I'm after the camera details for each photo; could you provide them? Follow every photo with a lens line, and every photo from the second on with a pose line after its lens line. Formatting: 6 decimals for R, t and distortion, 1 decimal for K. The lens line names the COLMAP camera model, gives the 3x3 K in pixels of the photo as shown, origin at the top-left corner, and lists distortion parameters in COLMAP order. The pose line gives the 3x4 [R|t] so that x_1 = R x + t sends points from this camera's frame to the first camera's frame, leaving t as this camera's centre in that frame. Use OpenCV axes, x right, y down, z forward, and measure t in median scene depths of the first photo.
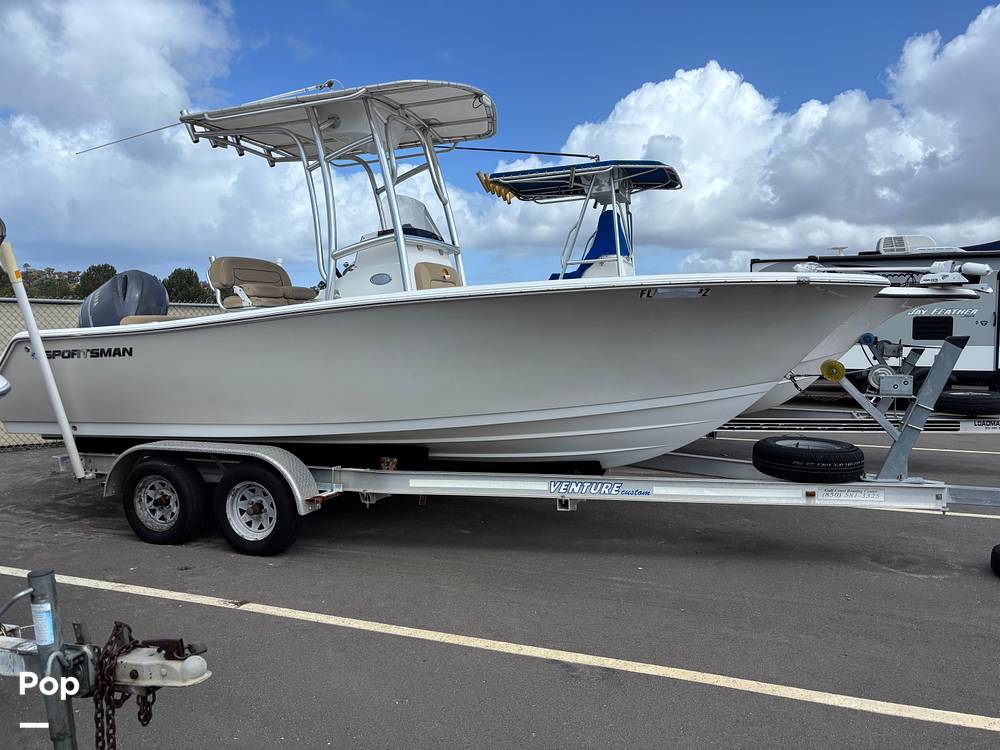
lens RADIAL K [[752.0, 0, 482.1], [0, 752.0, 379.2], [0, 0, 1]] dist [0.011071, 0.009900]
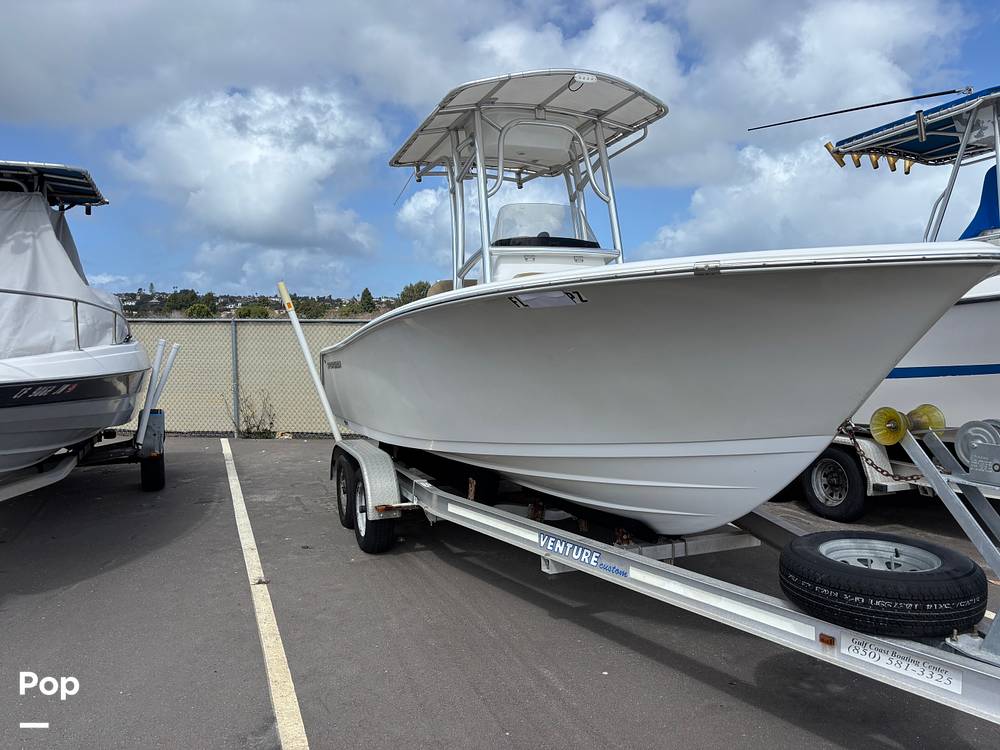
lens RADIAL K [[744.6, 0, 500.0], [0, 744.6, 375.0], [0, 0, 1]] dist [0.004584, 0.002072]
pose [[0.663379, 0.029095, -0.747718, 0.566239], [-0.042414, 0.999099, 0.001247, -0.029844], [0.747081, 0.030886, 0.664015, 0.363828]]
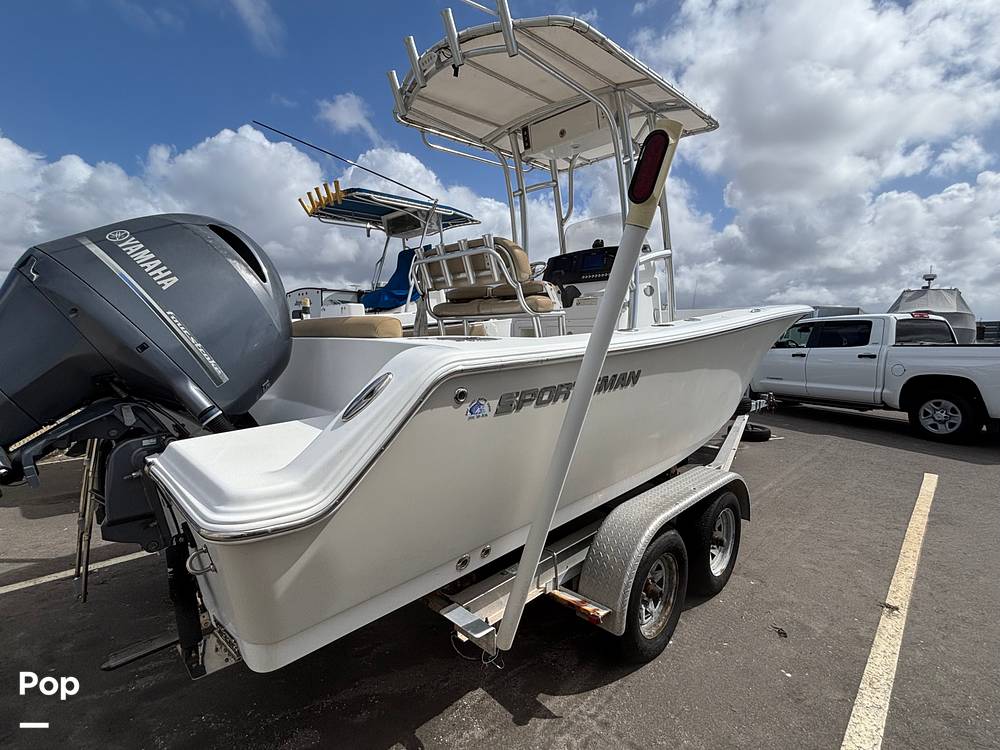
lens RADIAL K [[481.8, 0, 486.3], [0, 481.8, 375.5], [0, 0, 1]] dist [-0.000369, 0.000086]
pose [[0.426613, -0.077915, 0.901072, -0.810518], [0.071992, 0.996047, 0.052043, -0.062303], [-0.901564, 0.042668, 0.430536, 0.873356]]
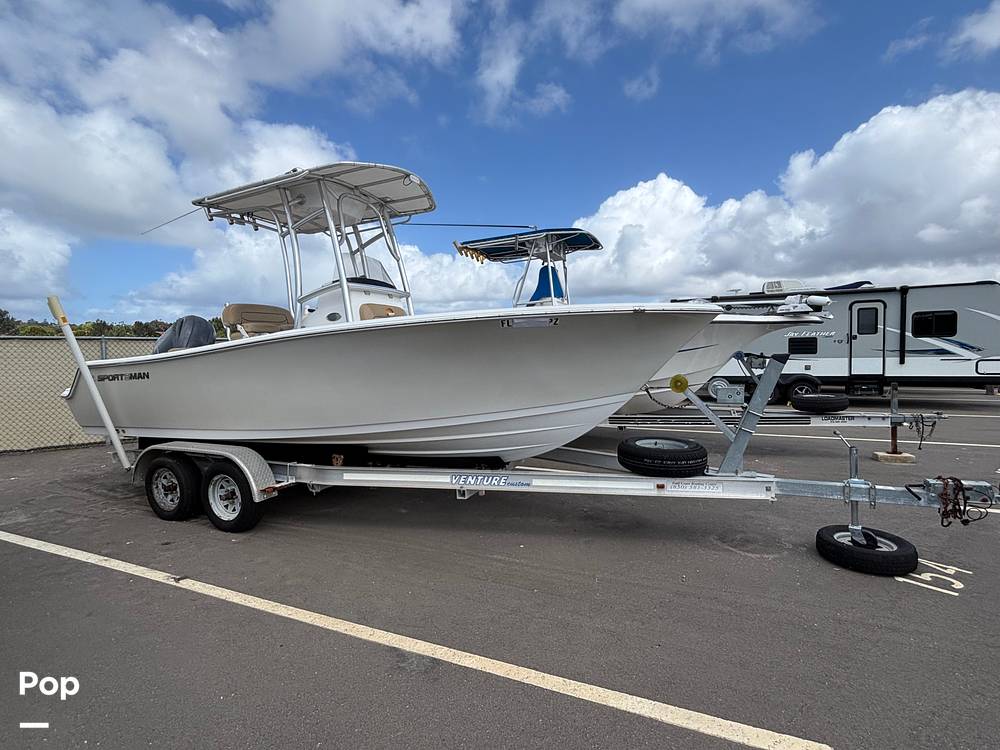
lens RADIAL K [[481.8, 0, 486.3], [0, 481.8, 375.5], [0, 0, 1]] dist [-0.000369, 0.000086]
pose [[0.997741, -0.014609, -0.065566, 0.173464], [0.013523, 0.999764, -0.016979, -0.012932], [0.065799, 0.016054, 0.997704, 0.172912]]
